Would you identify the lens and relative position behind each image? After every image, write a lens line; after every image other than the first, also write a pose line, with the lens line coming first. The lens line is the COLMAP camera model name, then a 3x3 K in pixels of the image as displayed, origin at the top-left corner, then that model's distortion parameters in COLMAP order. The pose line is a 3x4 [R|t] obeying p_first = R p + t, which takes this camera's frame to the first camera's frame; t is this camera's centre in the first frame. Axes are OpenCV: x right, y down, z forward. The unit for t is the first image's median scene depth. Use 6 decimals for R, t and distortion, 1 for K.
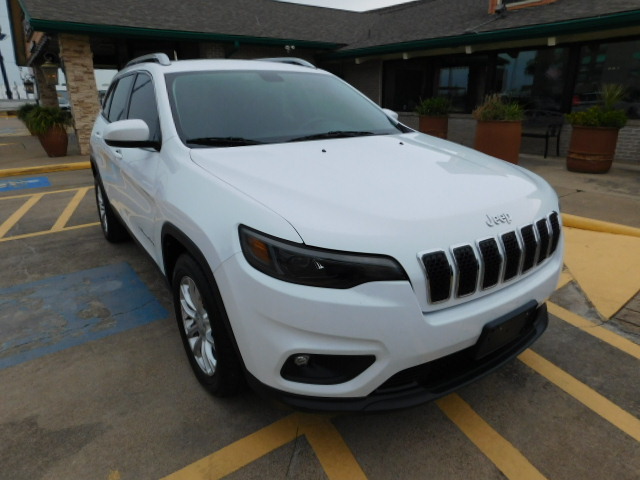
lens RADIAL K [[419.5, 0, 321.1], [0, 419.5, 241.7], [0, 0, 1]] dist [-0.069637, 0.051363]
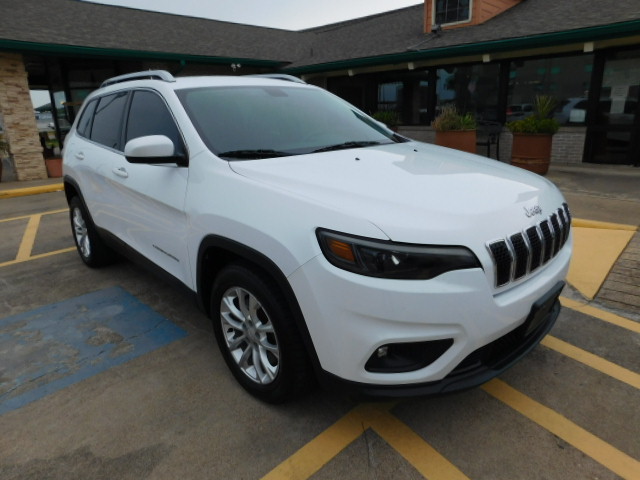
lens RADIAL K [[419.5, 0, 321.1], [0, 419.5, 241.7], [0, 0, 1]] dist [-0.069637, 0.051363]
pose [[0.987763, -0.065055, 0.141745, -0.198825], [0.070268, 0.997012, -0.032085, 0.016174], [-0.139234, 0.041652, 0.989383, -0.025175]]
